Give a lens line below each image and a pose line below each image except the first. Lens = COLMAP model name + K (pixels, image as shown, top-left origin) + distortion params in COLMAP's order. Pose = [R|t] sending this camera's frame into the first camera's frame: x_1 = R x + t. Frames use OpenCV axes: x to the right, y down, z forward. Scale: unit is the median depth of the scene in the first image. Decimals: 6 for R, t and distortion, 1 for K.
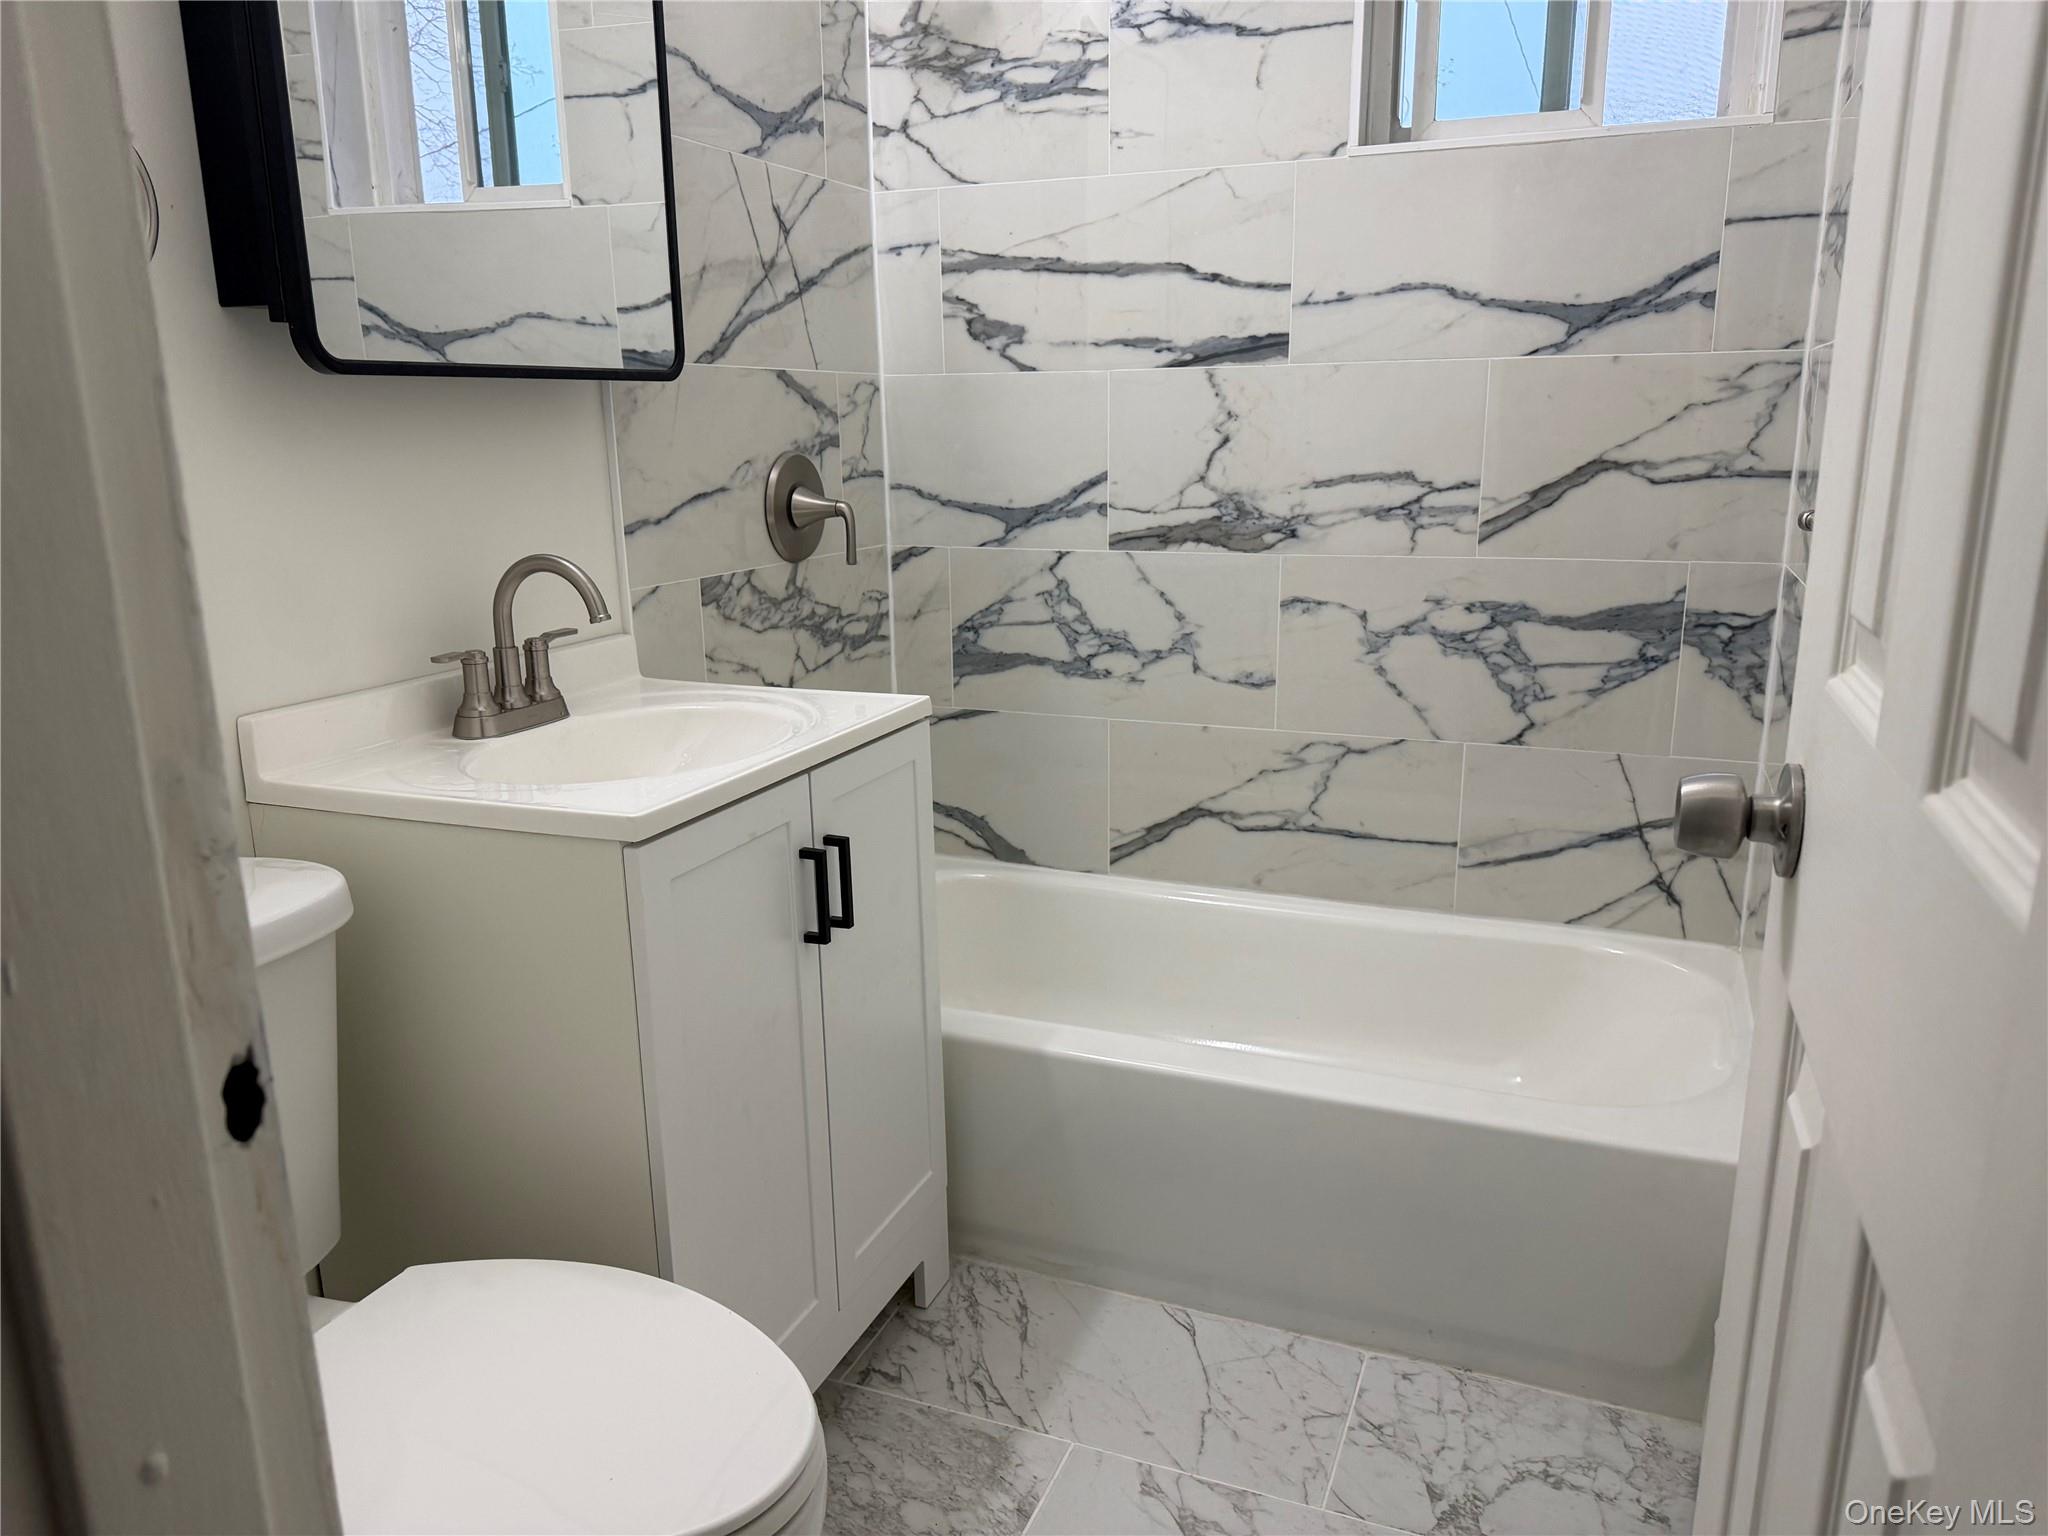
lens RADIAL K [[1440.5, 0, 1020.5], [0, 1440.5, 768.8], [0, 0, 1]] dist [0.093465, -0.119190]
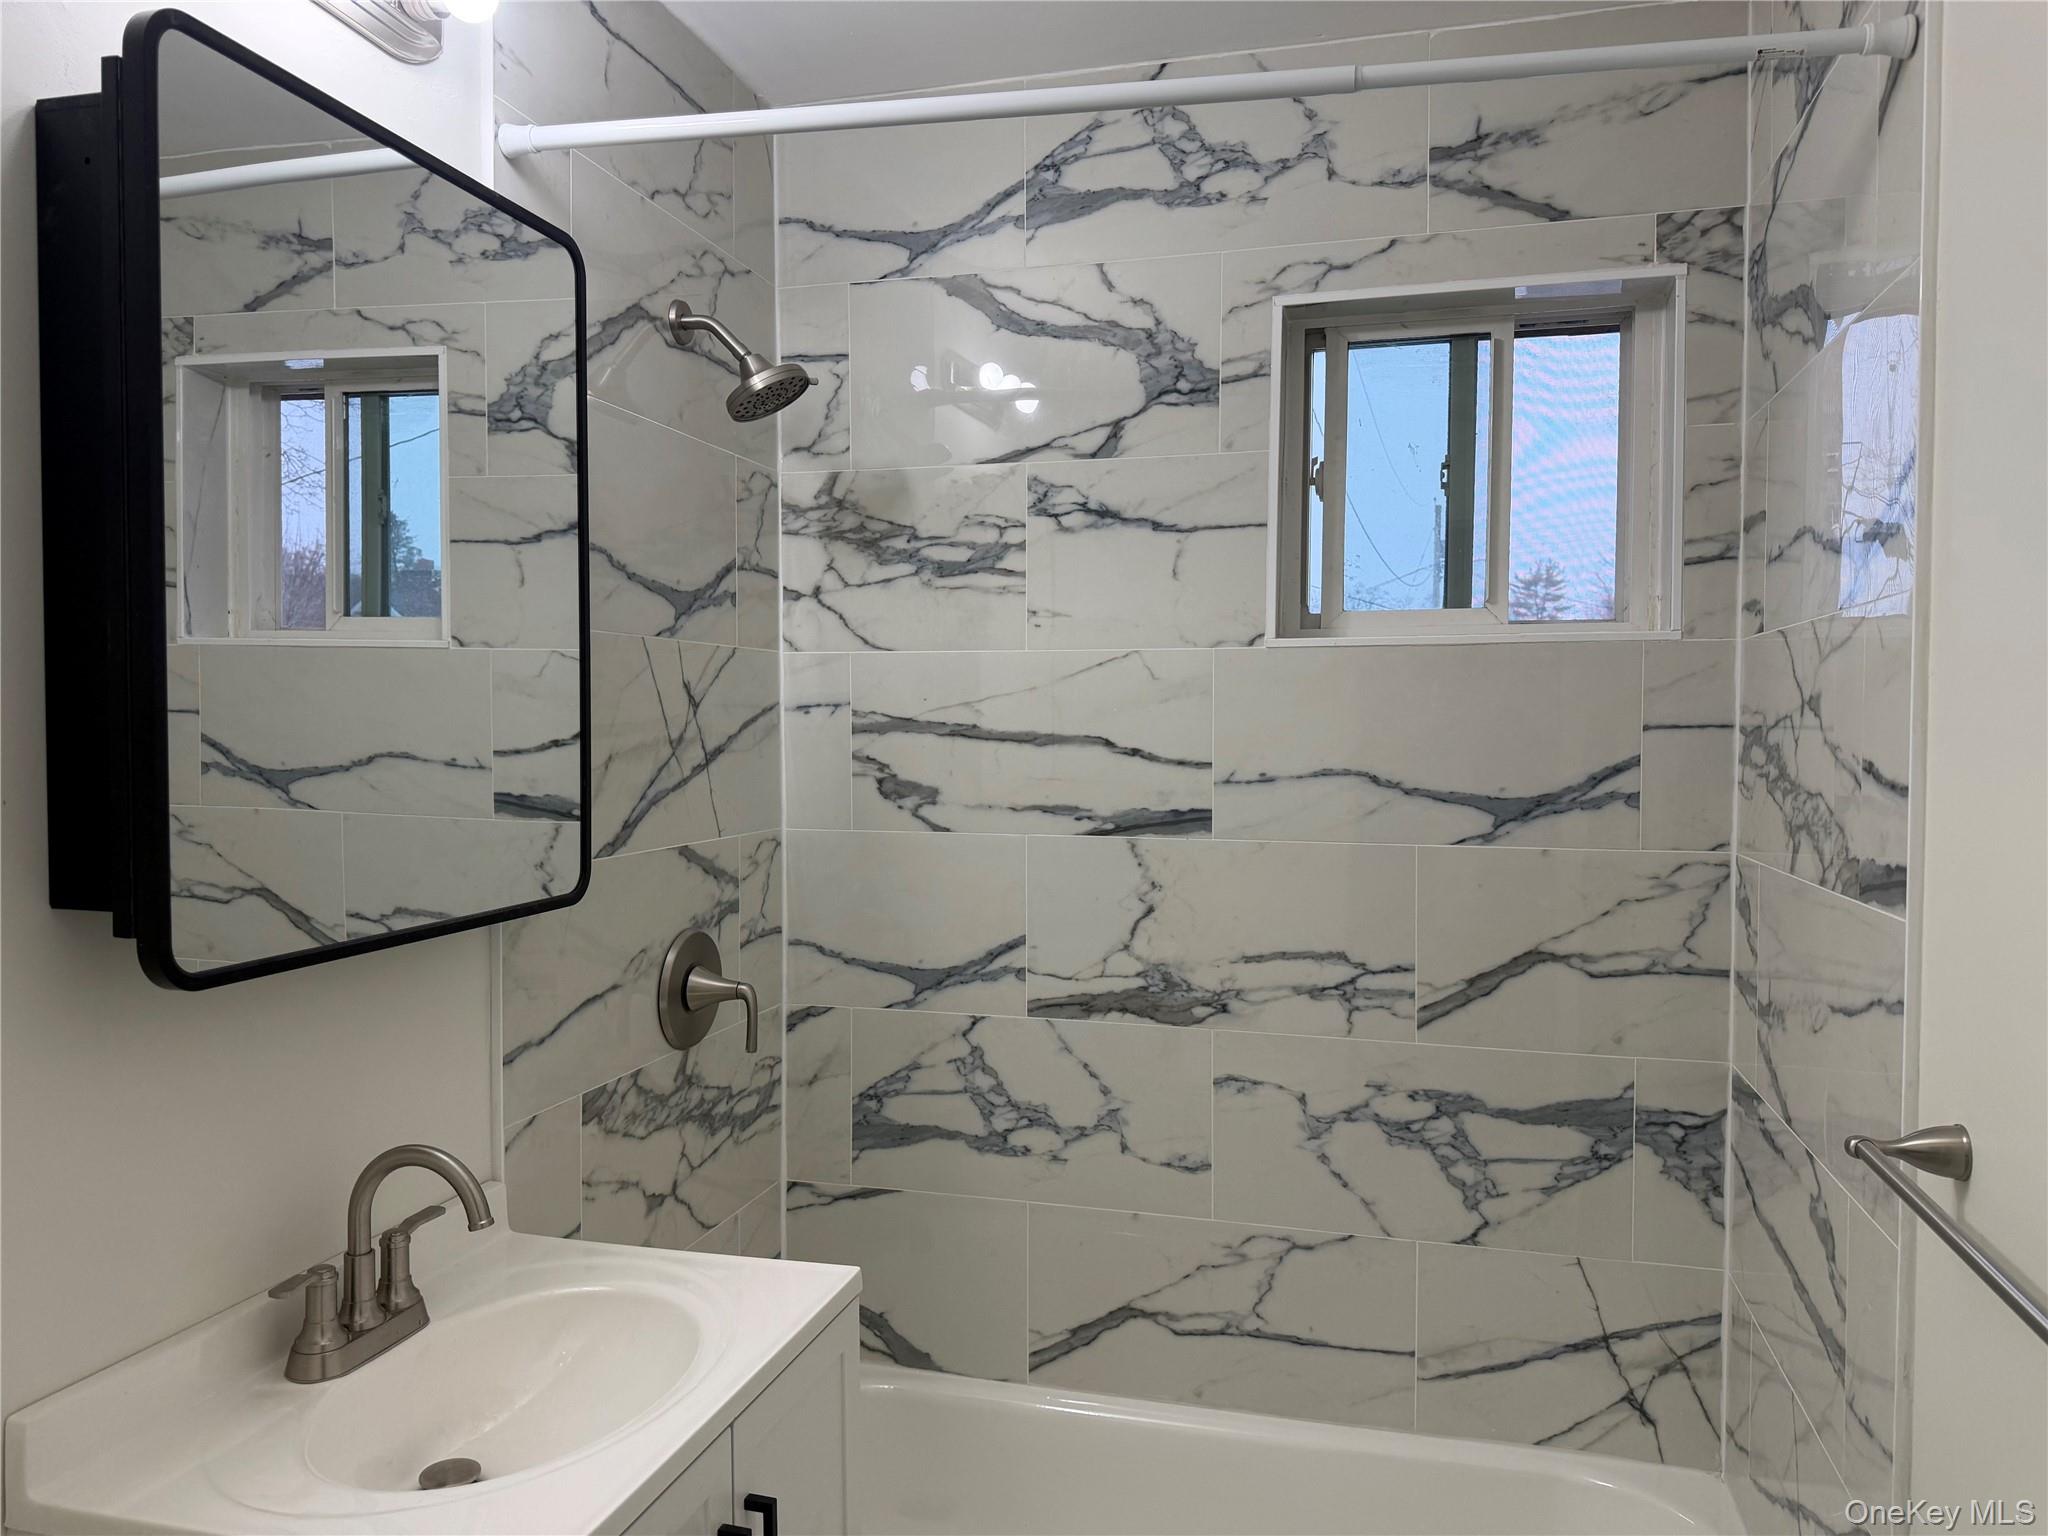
lens RADIAL K [[1440.5, 0, 1020.8], [0, 1440.5, 760.0], [0, 0, 1]] dist [0.093465, -0.119190]
pose [[0.993283, 0.009341, 0.115329, -0.056443], [0.014414, 0.978983, -0.203434, -0.134784], [-0.114806, 0.203730, 0.972273, 0.061149]]
